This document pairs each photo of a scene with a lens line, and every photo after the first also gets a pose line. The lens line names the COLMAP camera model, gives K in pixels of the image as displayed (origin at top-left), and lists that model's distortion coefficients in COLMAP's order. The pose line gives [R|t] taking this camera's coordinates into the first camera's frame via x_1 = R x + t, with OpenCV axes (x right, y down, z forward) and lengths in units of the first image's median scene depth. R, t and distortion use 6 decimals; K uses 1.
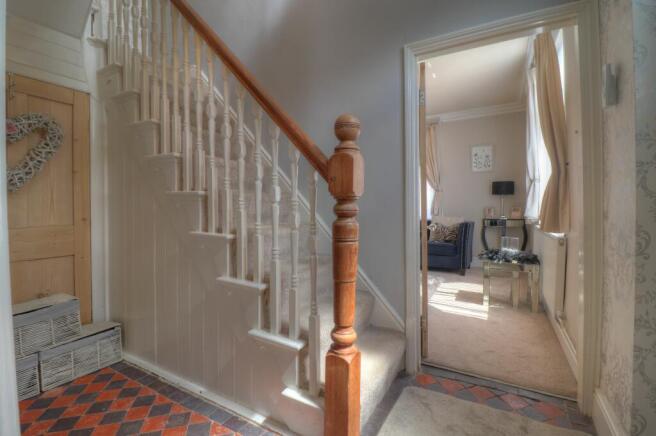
lens RADIAL K [[303.4, 0, 327.1], [0, 303.4, 215.5], [0, 0, 1]] dist [-0.018580, -0.002319]
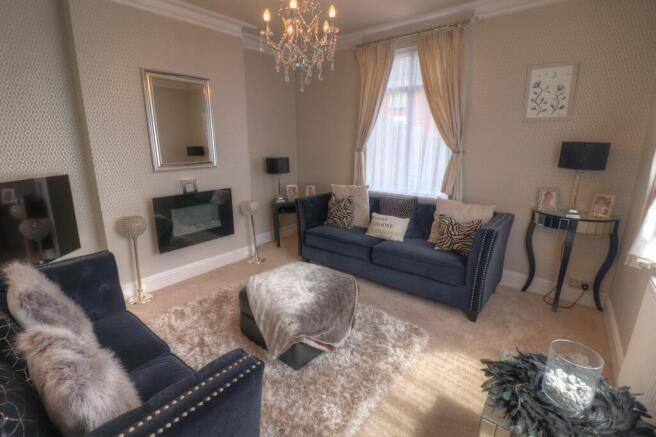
lens RADIAL K [[303.4, 0, 327.6], [0, 303.4, 217.5], [0, 0, 1]] dist [-0.018580, -0.002319]
pose [[0.987648, 0.041838, -0.151001, 0.234129], [-0.007383, 0.975048, 0.221870, -0.094354], [0.156516, -0.218015, 0.963313, 0.416864]]
